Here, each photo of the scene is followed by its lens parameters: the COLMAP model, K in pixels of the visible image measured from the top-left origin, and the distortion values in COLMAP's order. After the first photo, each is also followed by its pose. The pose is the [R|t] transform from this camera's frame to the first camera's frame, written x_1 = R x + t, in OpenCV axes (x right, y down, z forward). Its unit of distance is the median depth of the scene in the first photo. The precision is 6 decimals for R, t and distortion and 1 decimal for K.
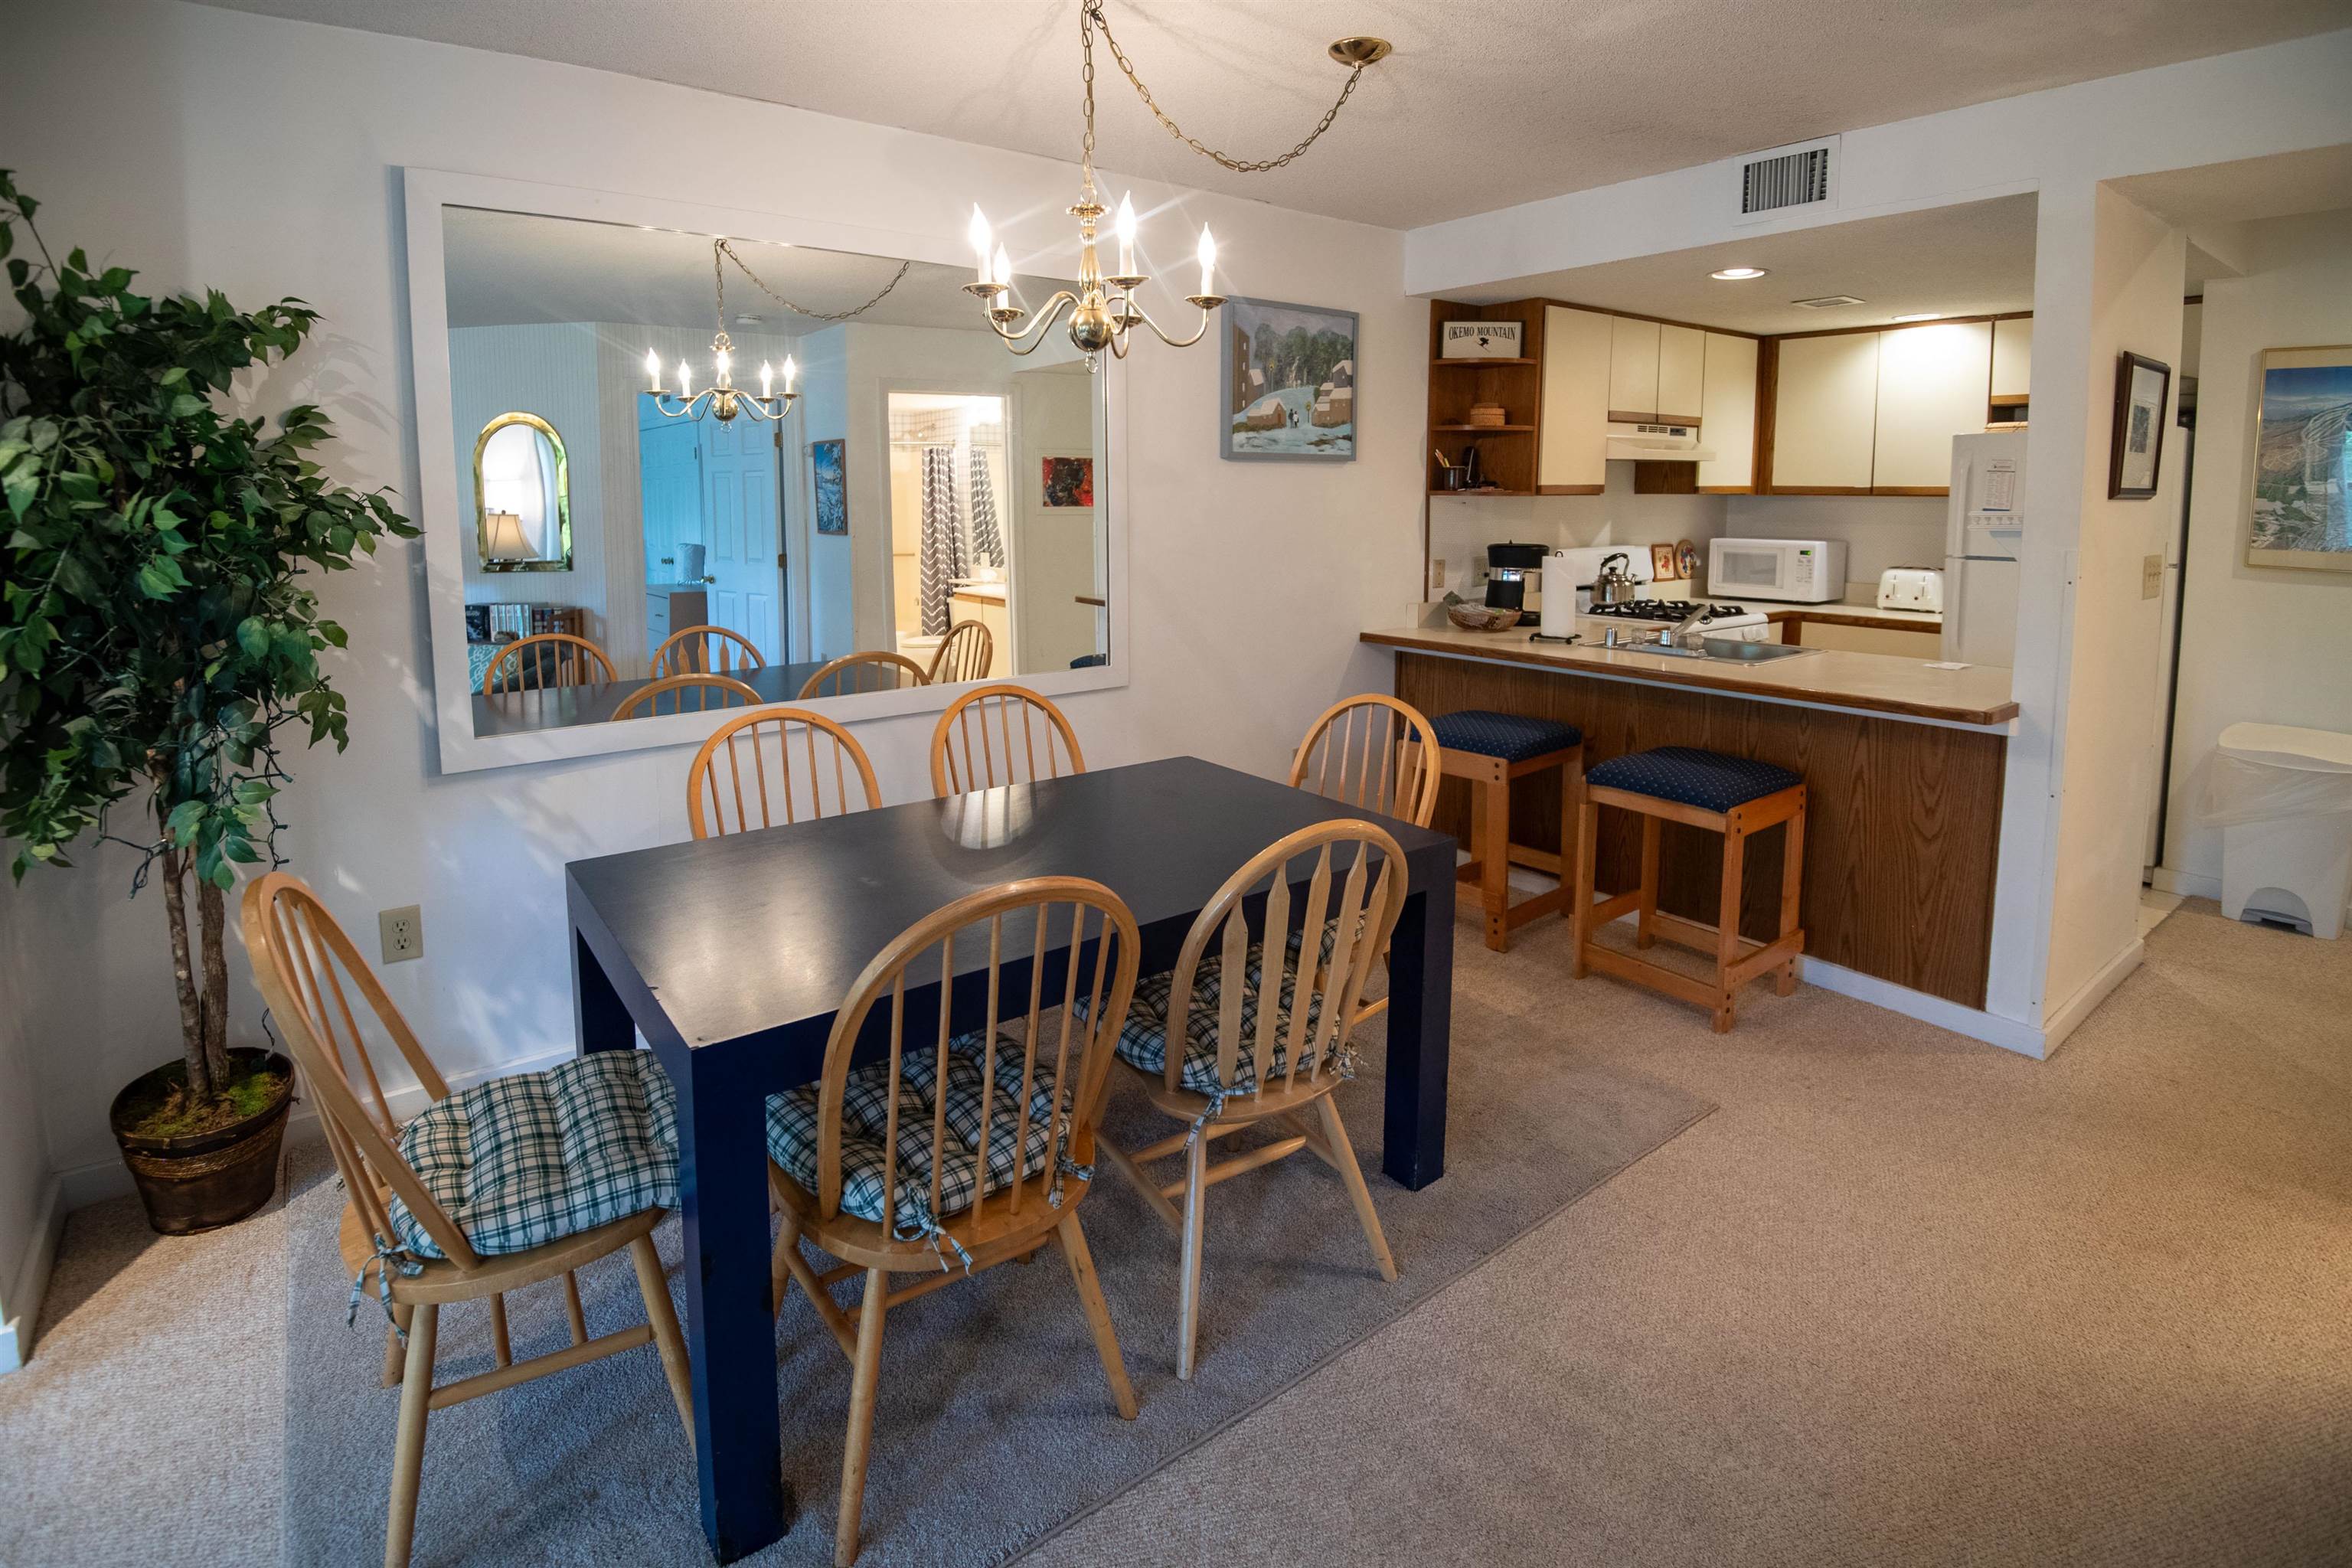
lens RADIAL K [[1170.3, 0, 1189.9], [0, 1170.3, 624.4], [0, 0, 1]] dist [-0.038288, -0.003182]
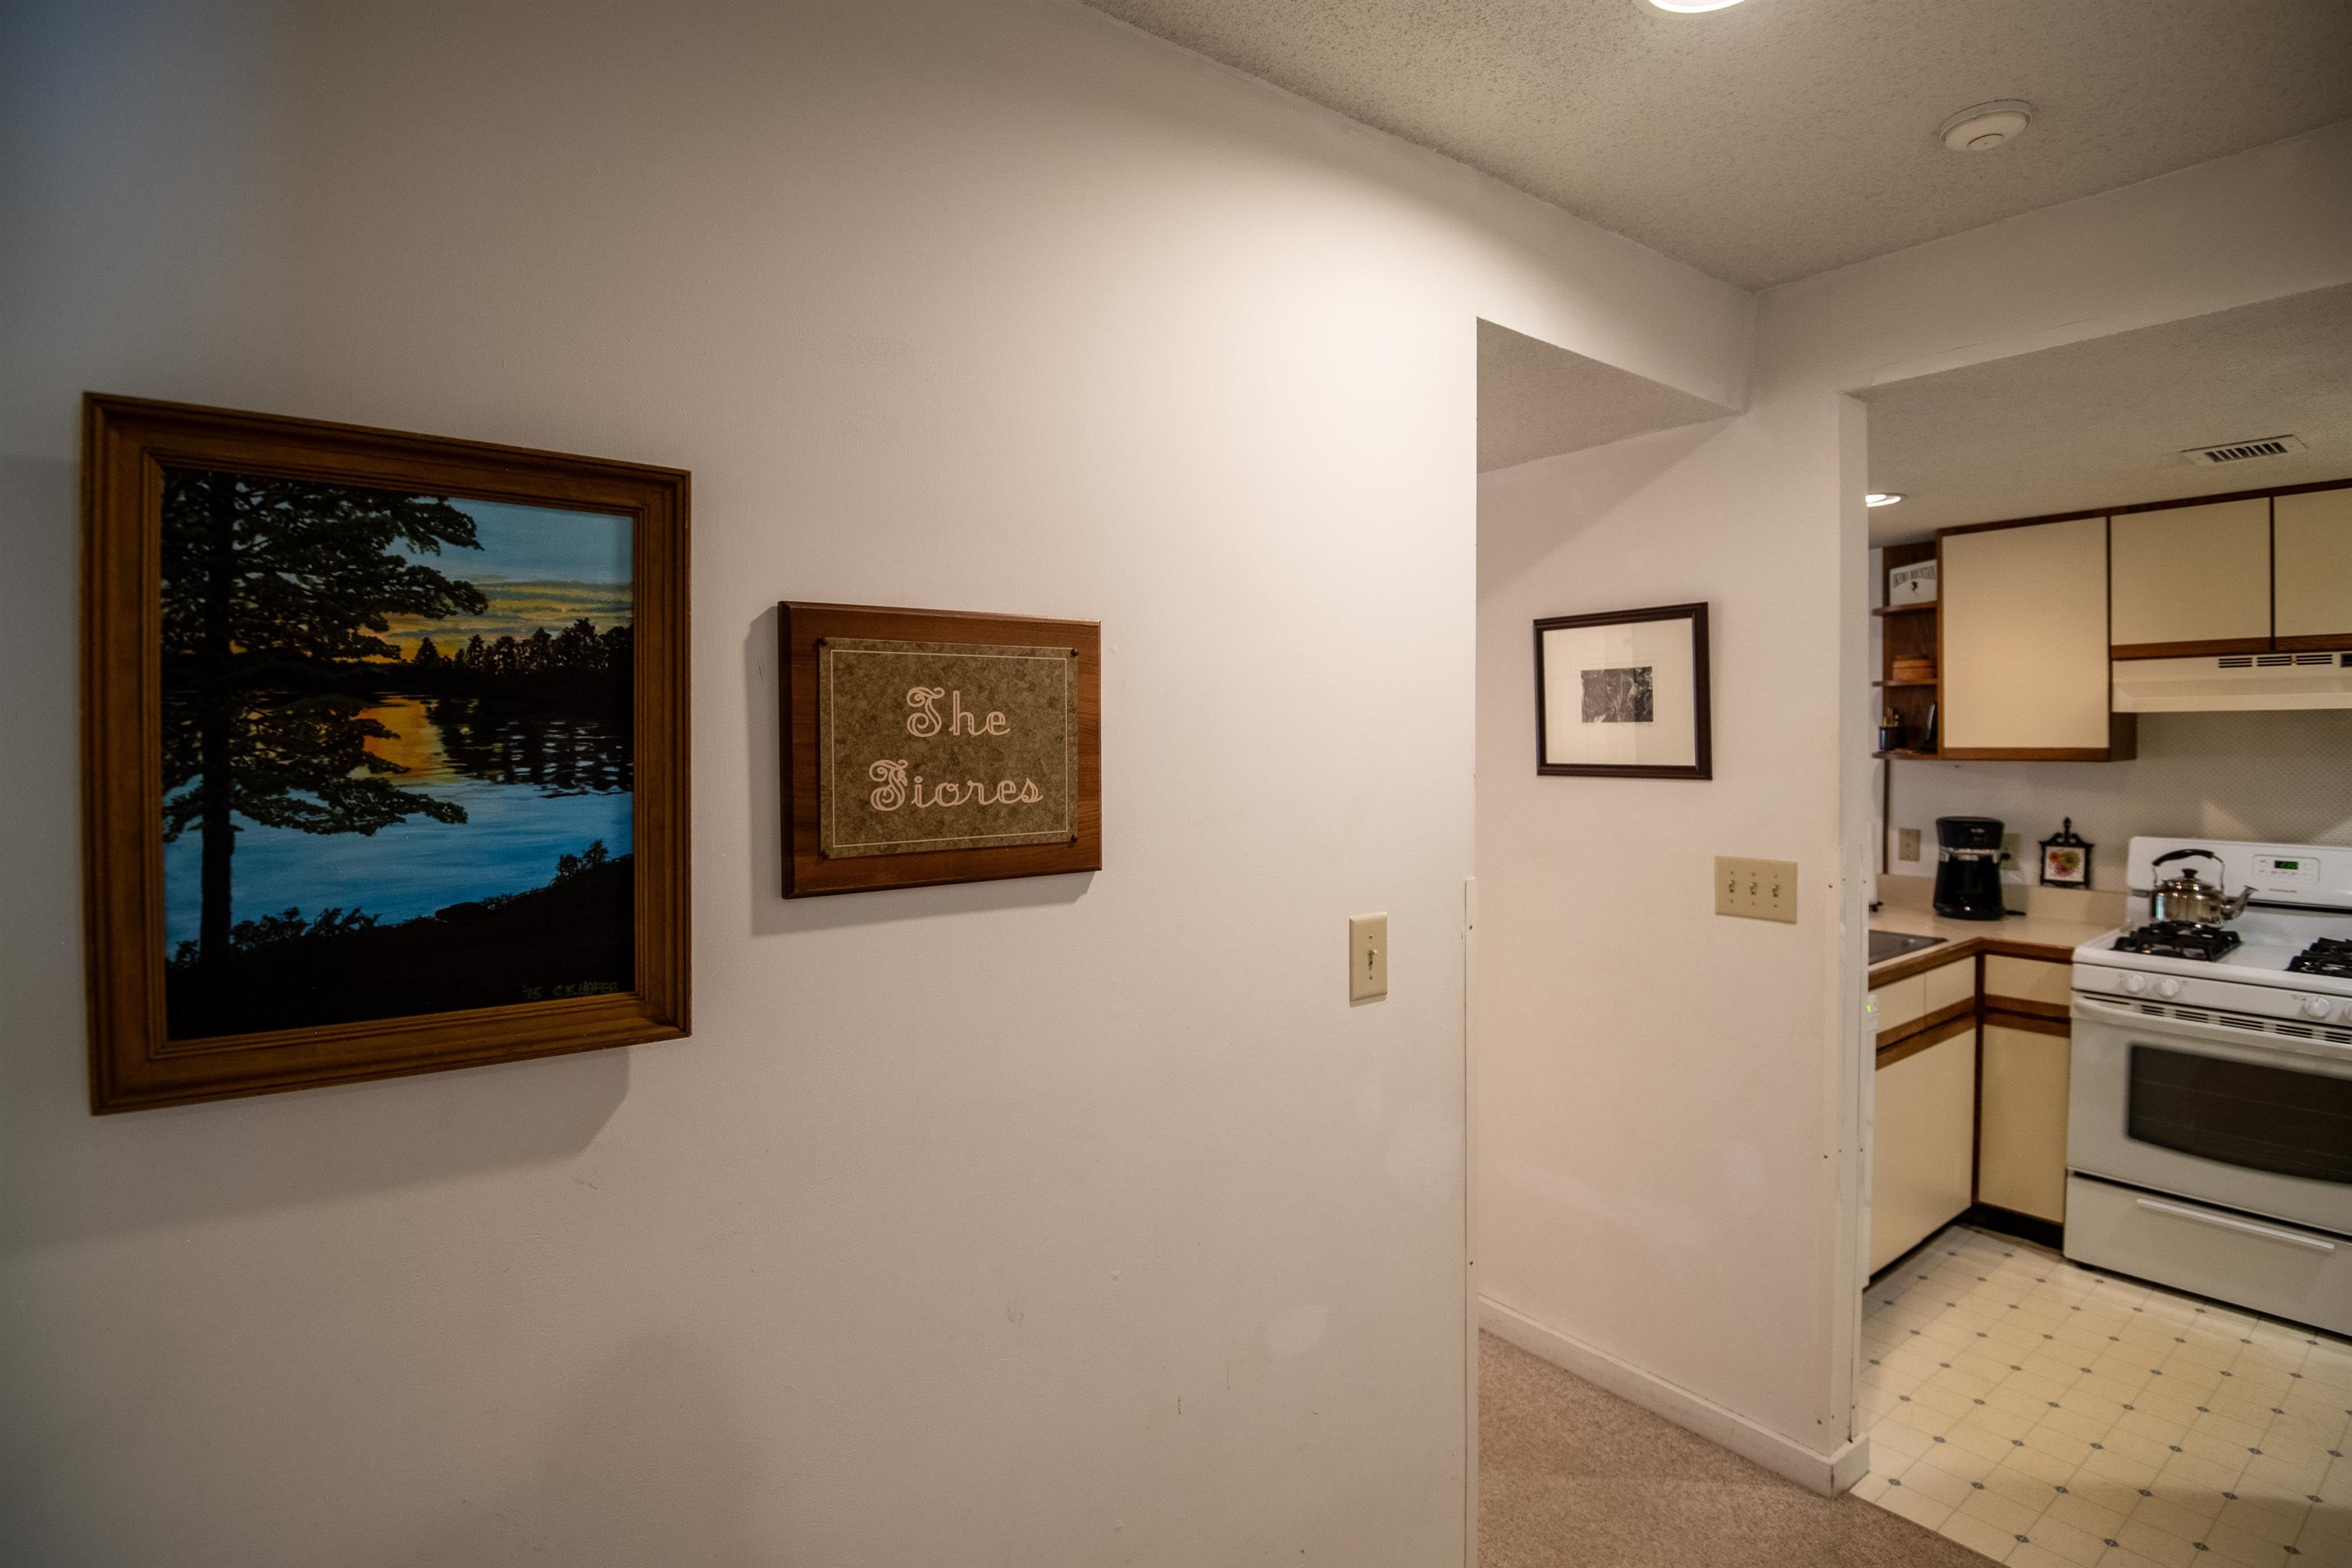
lens RADIAL K [[1170.3, 0, 1146.8], [0, 1170.3, 766.0], [0, 0, 1]] dist [-0.038288, -0.003182]
pose [[-0.033873, 0.029735, -0.998984, 1.148389], [-0.104892, 0.993931, 0.033141, -0.074434], [0.993907, 0.105908, -0.030548, 0.460857]]
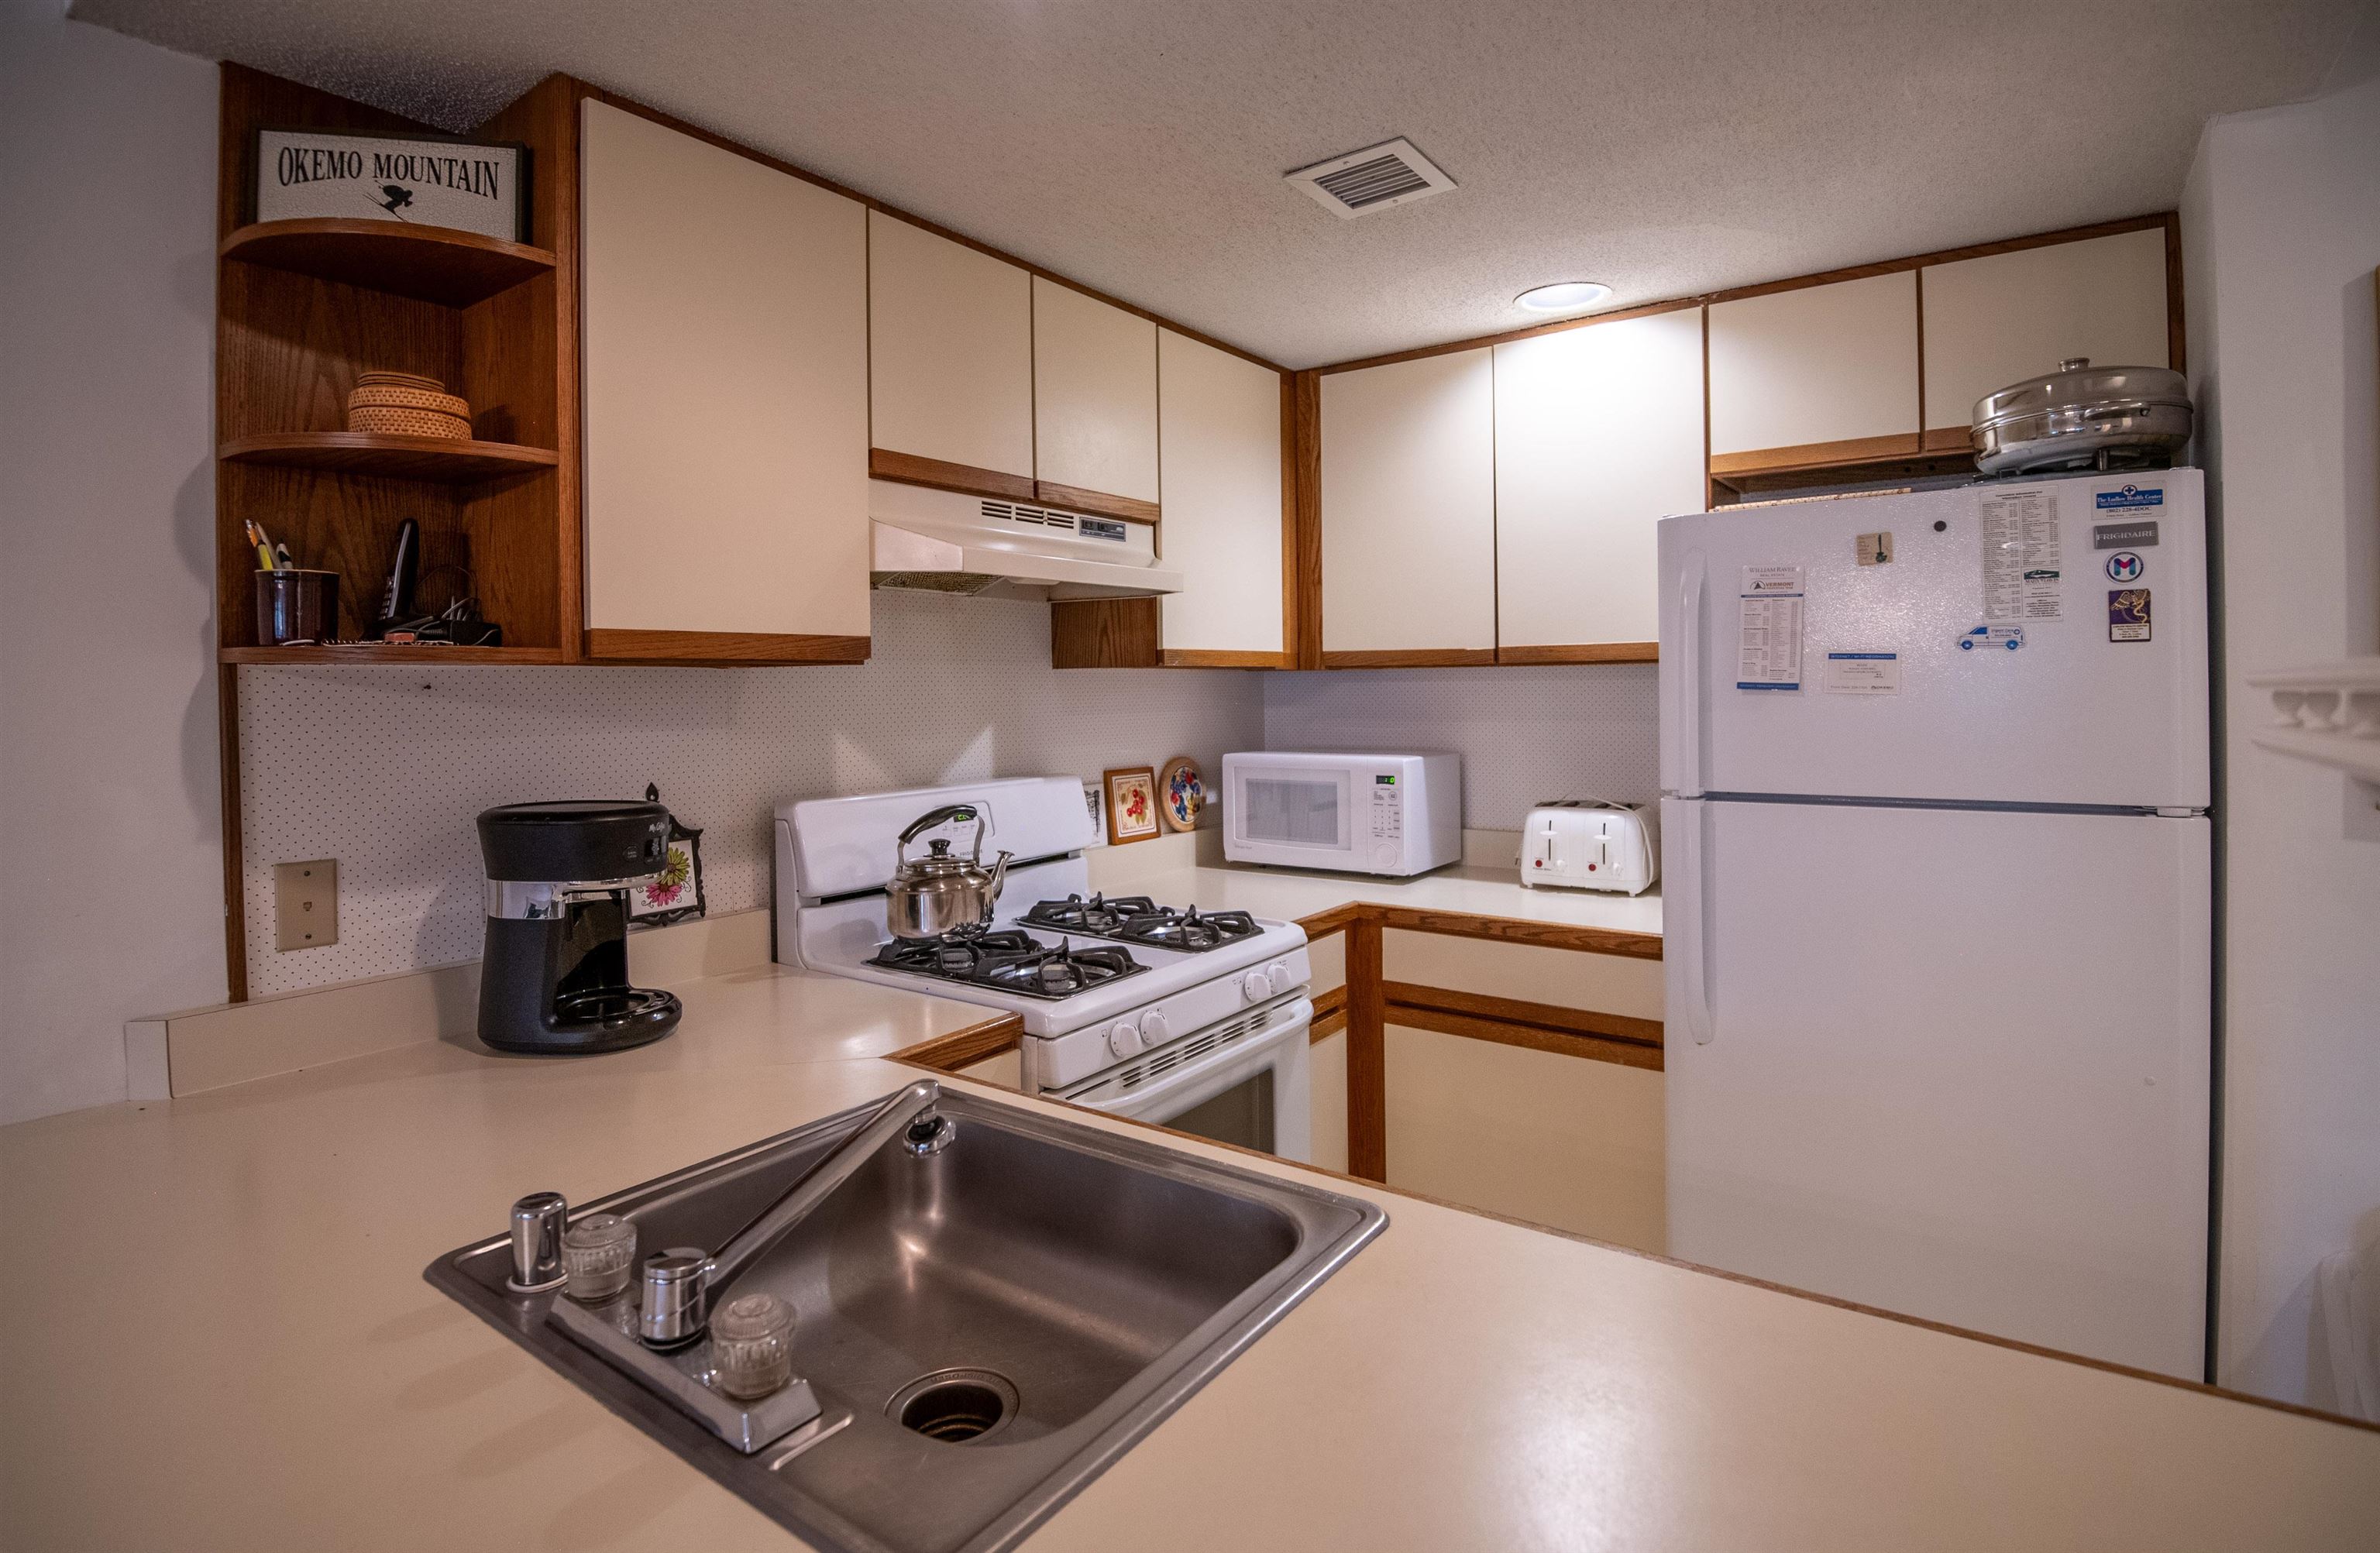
lens RADIAL K [[1132.7, 0, 1219.1], [0, 1132.7, 699.0], [0, 0, 1]] dist [-0.031117, -0.001487]
pose [[0.957200, -0.013937, 0.289092, 0.382111], [0.044397, 0.994089, -0.099077, -0.061126], [-0.286002, 0.107671, 0.952161, 0.652286]]
